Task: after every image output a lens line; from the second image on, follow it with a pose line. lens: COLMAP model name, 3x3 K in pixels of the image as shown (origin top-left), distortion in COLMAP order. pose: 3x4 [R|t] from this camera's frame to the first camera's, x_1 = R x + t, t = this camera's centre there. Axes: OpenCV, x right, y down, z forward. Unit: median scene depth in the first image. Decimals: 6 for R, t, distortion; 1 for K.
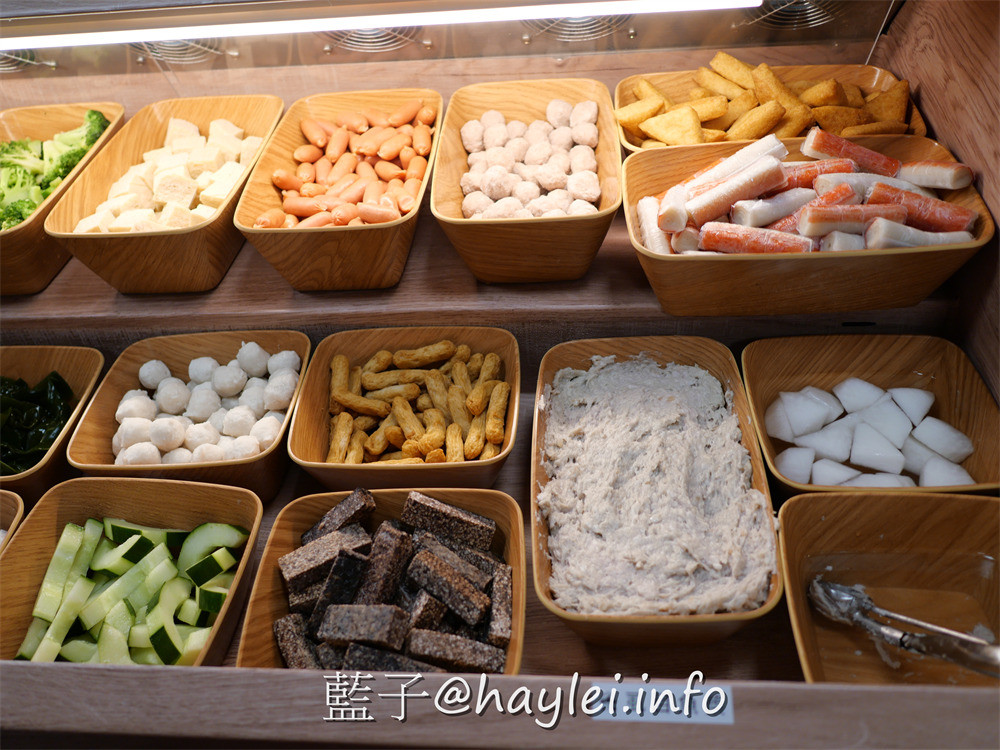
lens RADIAL K [[882.1, 0, 499.5], [0, 882.1, 373.9], [0, 0, 1]] dist [-0.017536, 0.017419]
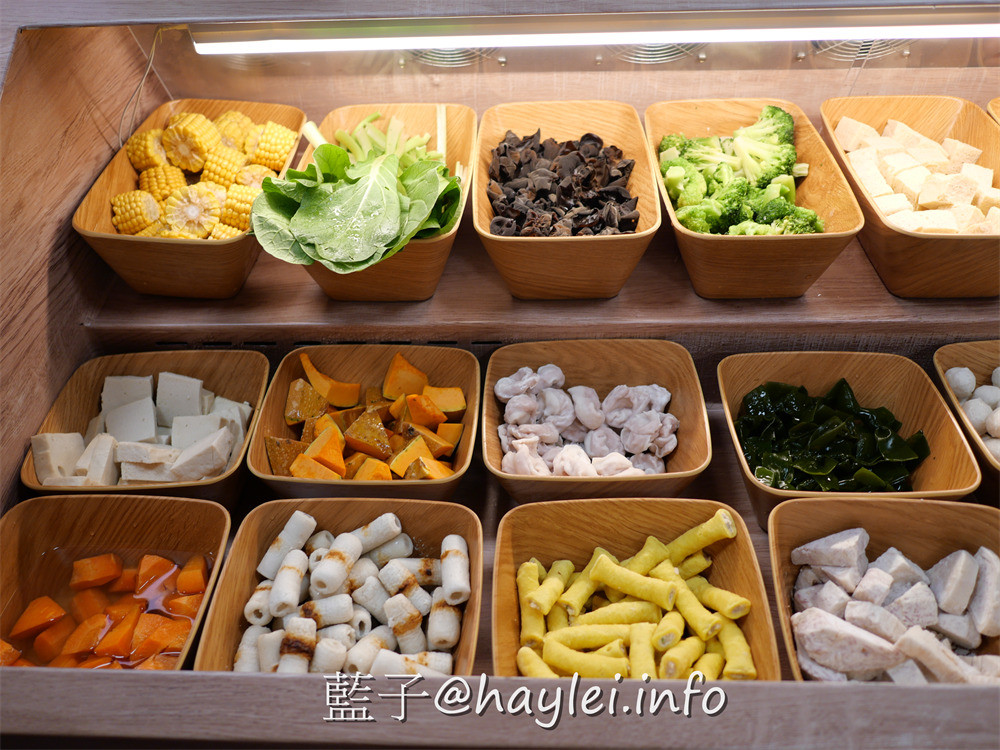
lens RADIAL K [[882.1, 0, 500.0], [0, 882.1, 377.2], [0, 0, 1]] dist [-0.017536, 0.017419]
pose [[0.996681, 0.008011, 0.081005, -0.815922], [-0.006334, 0.999761, -0.020944, 0.014855], [-0.081154, 0.020361, 0.996494, 0.080589]]
